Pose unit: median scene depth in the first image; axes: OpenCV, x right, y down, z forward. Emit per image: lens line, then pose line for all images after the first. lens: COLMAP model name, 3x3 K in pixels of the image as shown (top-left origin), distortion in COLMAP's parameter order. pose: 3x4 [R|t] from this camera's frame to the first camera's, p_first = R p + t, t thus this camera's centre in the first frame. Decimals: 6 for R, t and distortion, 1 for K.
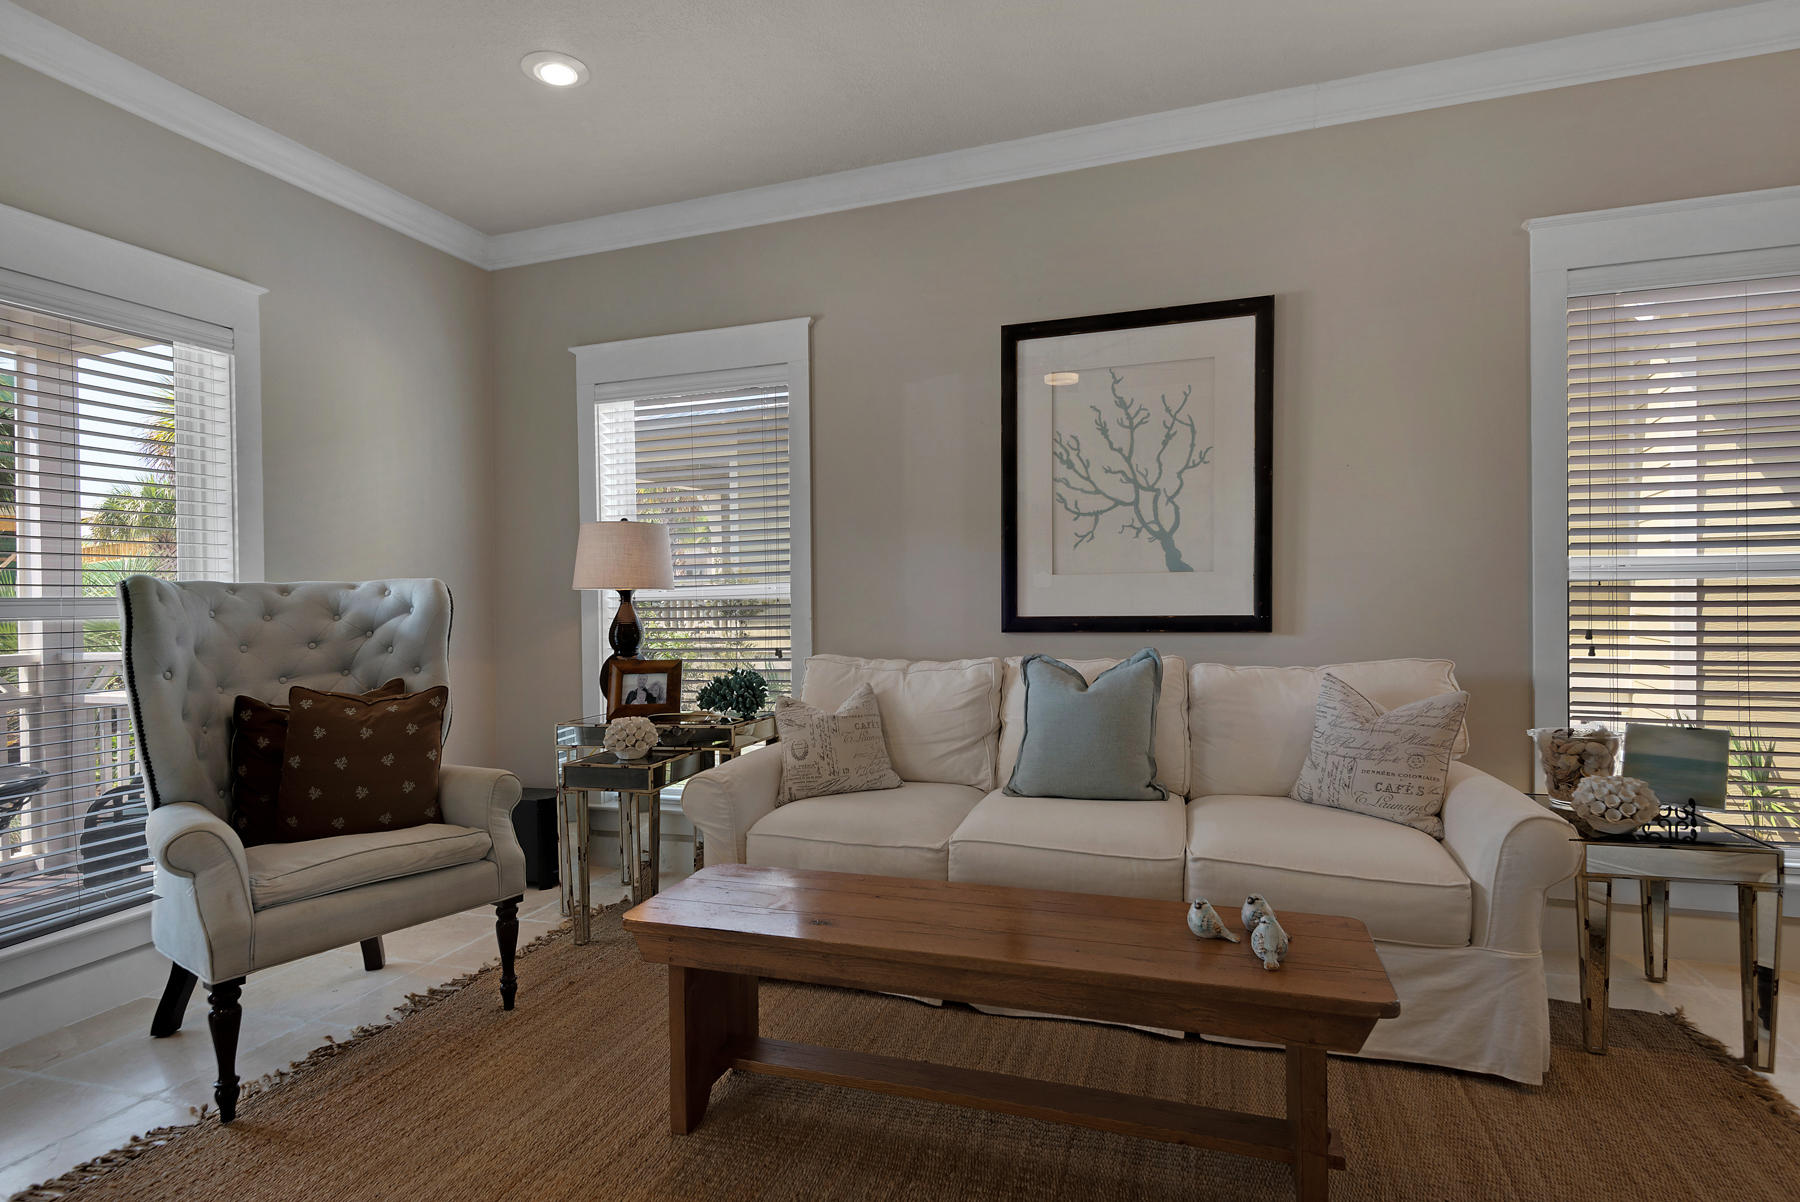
lens RADIAL K [[922.0, 0, 900.0], [0, 922.0, 601.0], [0, 0, 1]] dist [0.024440, -0.000698]
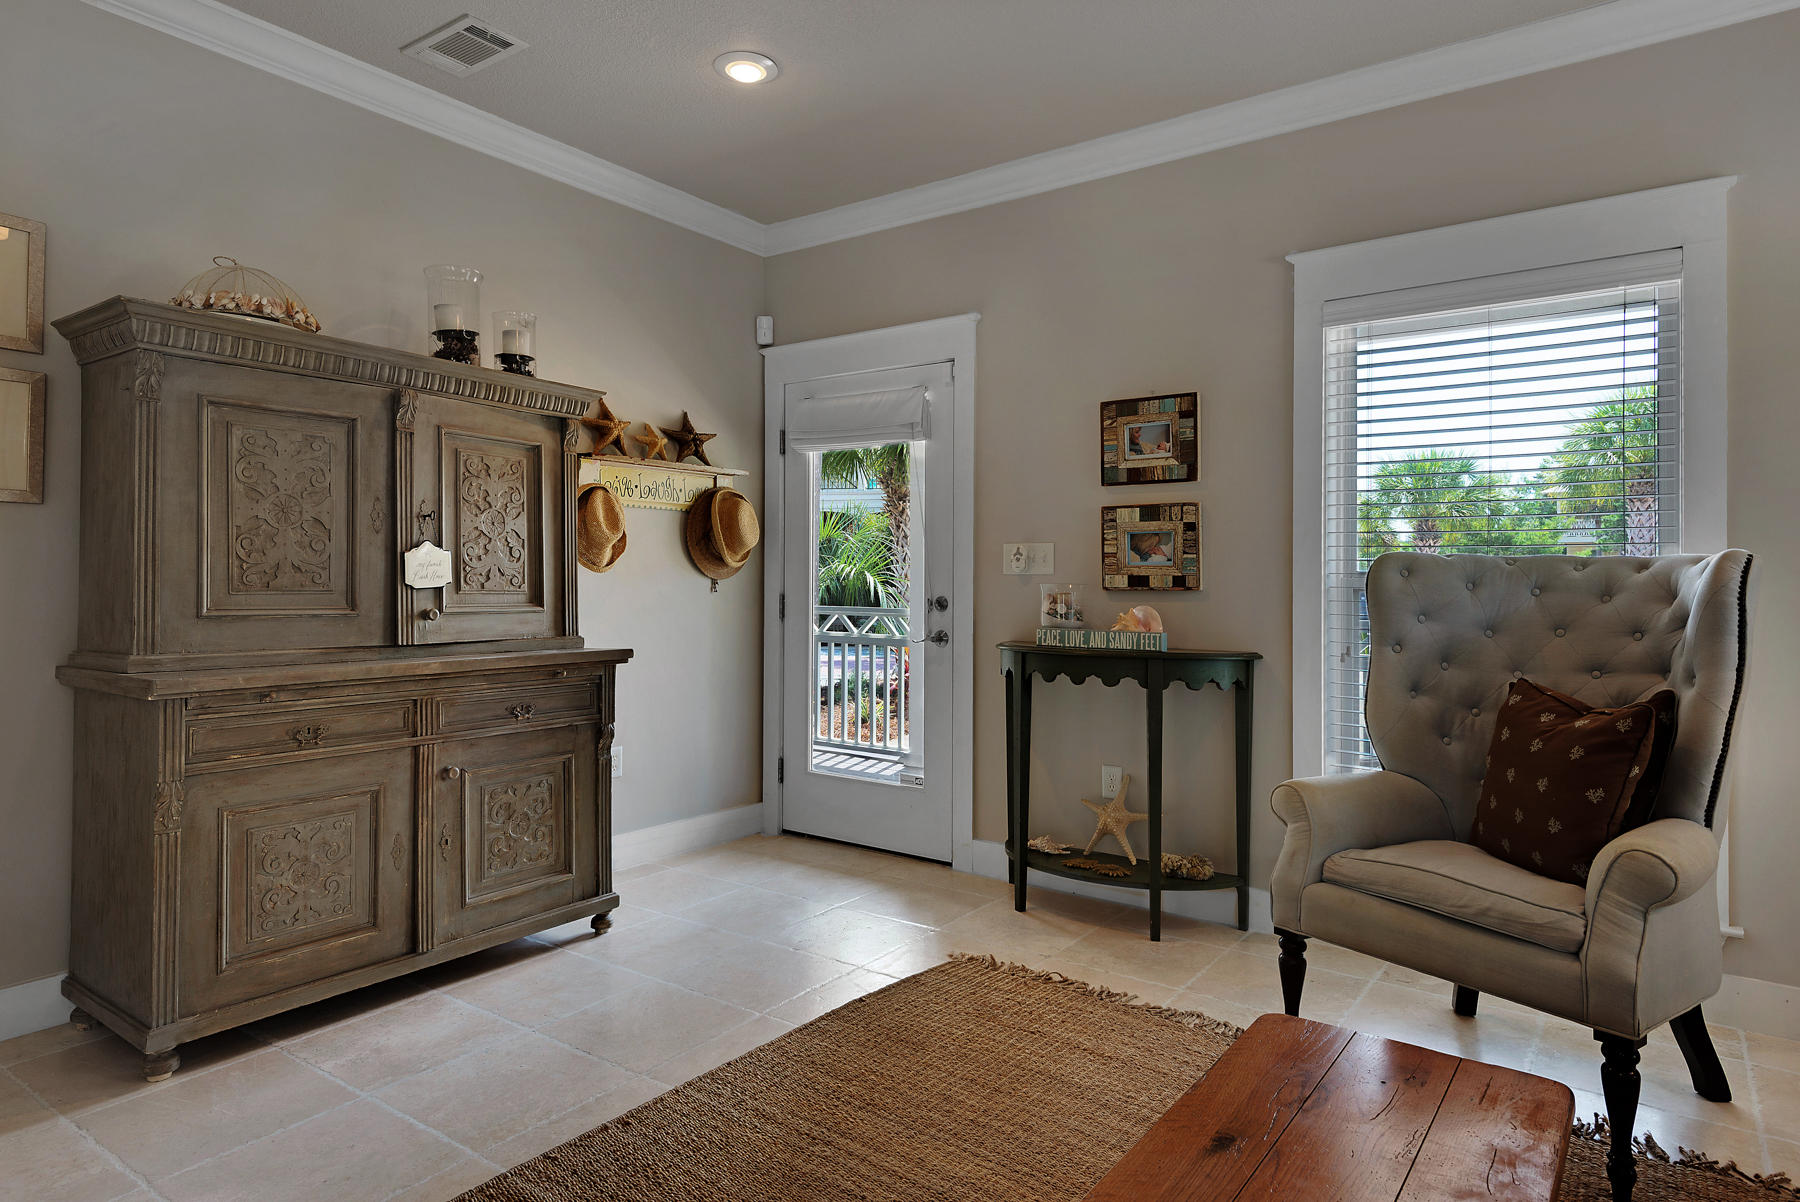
lens RADIAL K [[1029.9, 0, 900.8], [0, 1029.9, 582.3], [0, 0, 1]] dist [0.048367, -0.026102]
pose [[-0.309856, 0.019146, -0.950591, 0.360817], [-0.004785, 0.999753, 0.021696, -0.012318], [0.950771, 0.011272, -0.309688, 0.610847]]
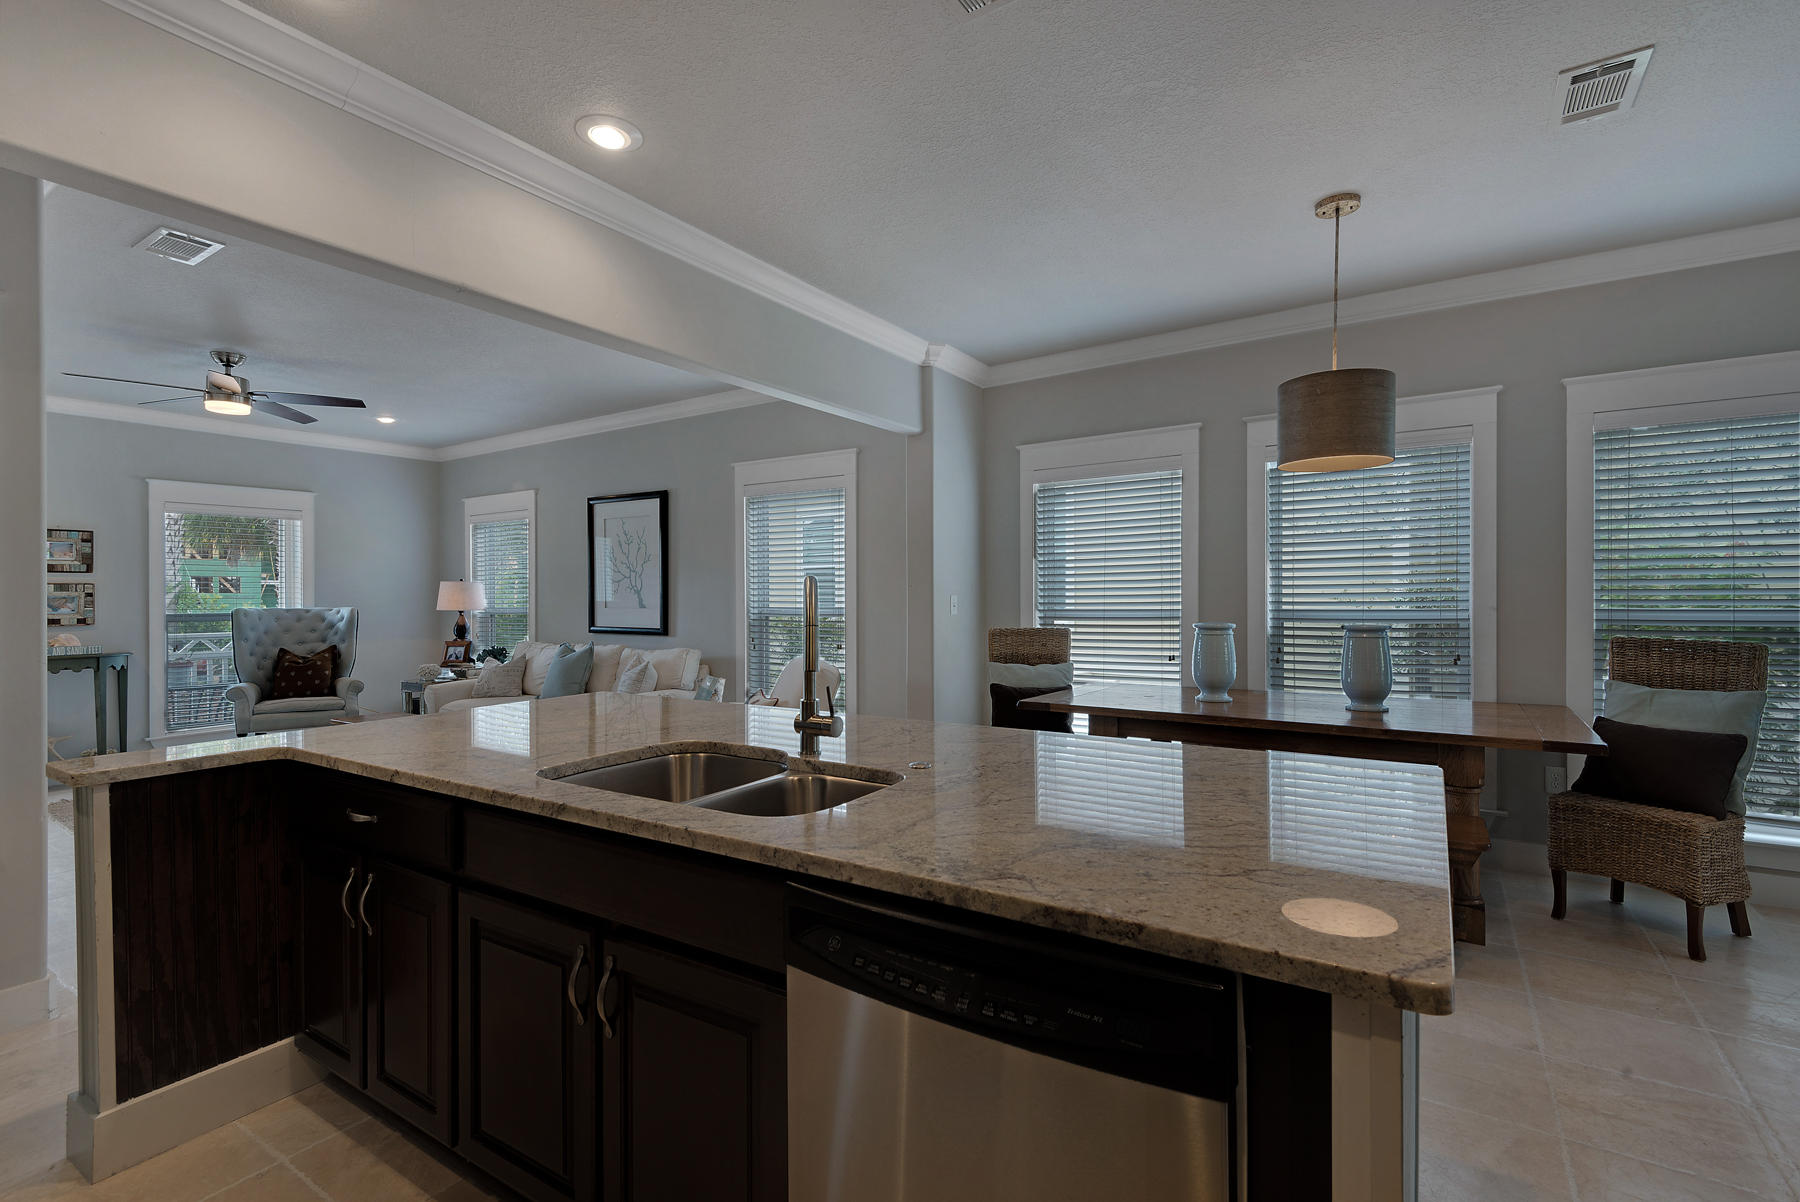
lens RADIAL K [[804.4, 0, 898.2], [0, 804.4, 580.5], [0, 0, 1]] dist [0.025679, -0.016555]
pose [[0.969123, 0.010042, -0.246373, 1.432265], [-0.014393, 0.999771, -0.015867, -0.079800], [0.246157, 0.018924, 0.969045, -0.779615]]
